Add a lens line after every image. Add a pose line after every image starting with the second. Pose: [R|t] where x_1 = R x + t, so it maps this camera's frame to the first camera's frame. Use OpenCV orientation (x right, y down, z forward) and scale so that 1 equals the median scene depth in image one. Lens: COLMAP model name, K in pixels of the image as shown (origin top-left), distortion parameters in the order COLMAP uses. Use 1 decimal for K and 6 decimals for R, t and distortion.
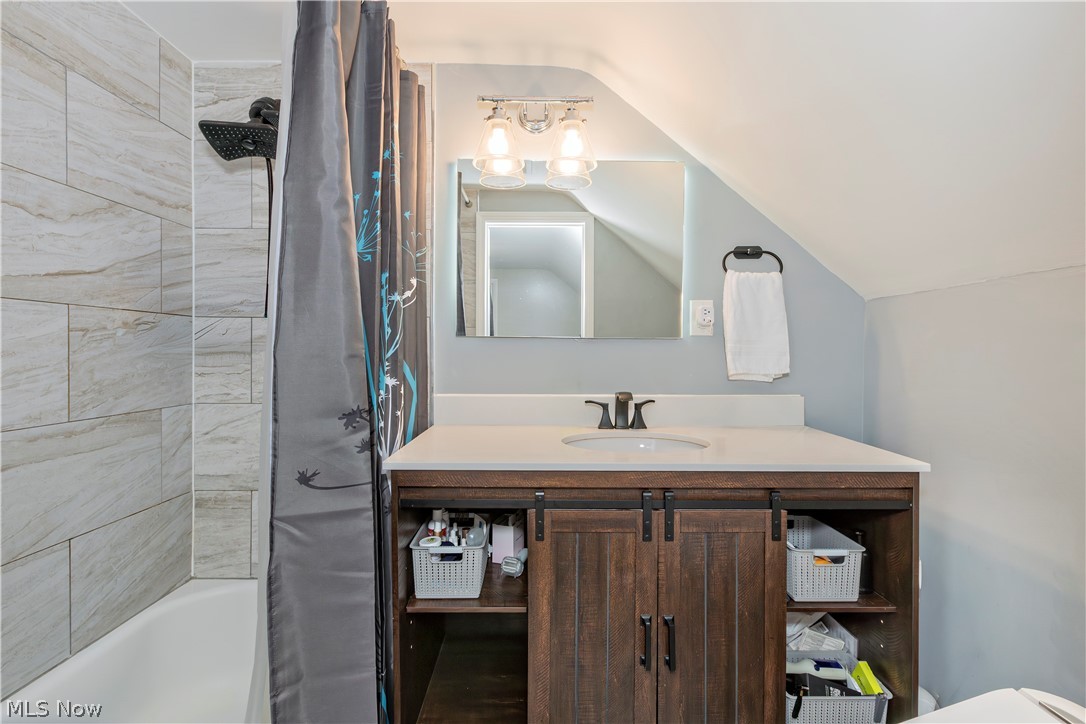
lens RADIAL K [[498.2, 0, 546.0], [0, 498.2, 370.0], [0, 0, 1]] dist [-0.012323, 0.000554]
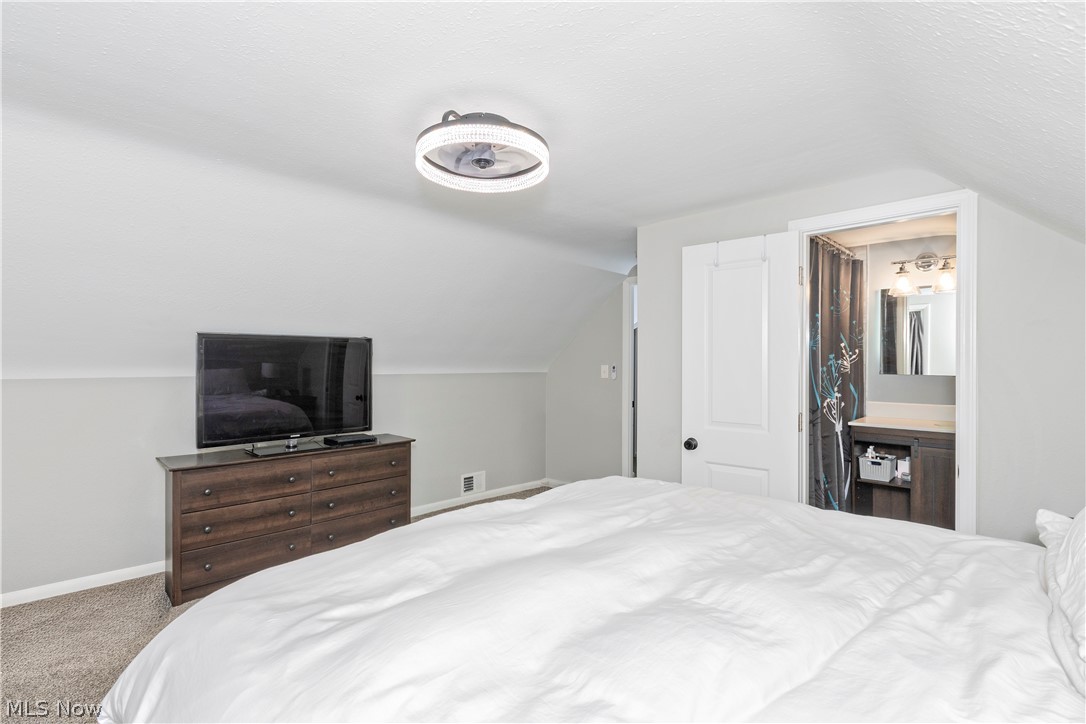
lens RADIAL K [[498.2, 0, 546.0], [0, 498.2, 370.0], [0, 0, 1]] dist [-0.012323, 0.000554]
pose [[0.722035, 0.006404, -0.691826, 0.271524], [-0.011570, 0.999929, -0.002819, -0.069537], [0.691759, 0.010040, 0.722058, -1.604178]]
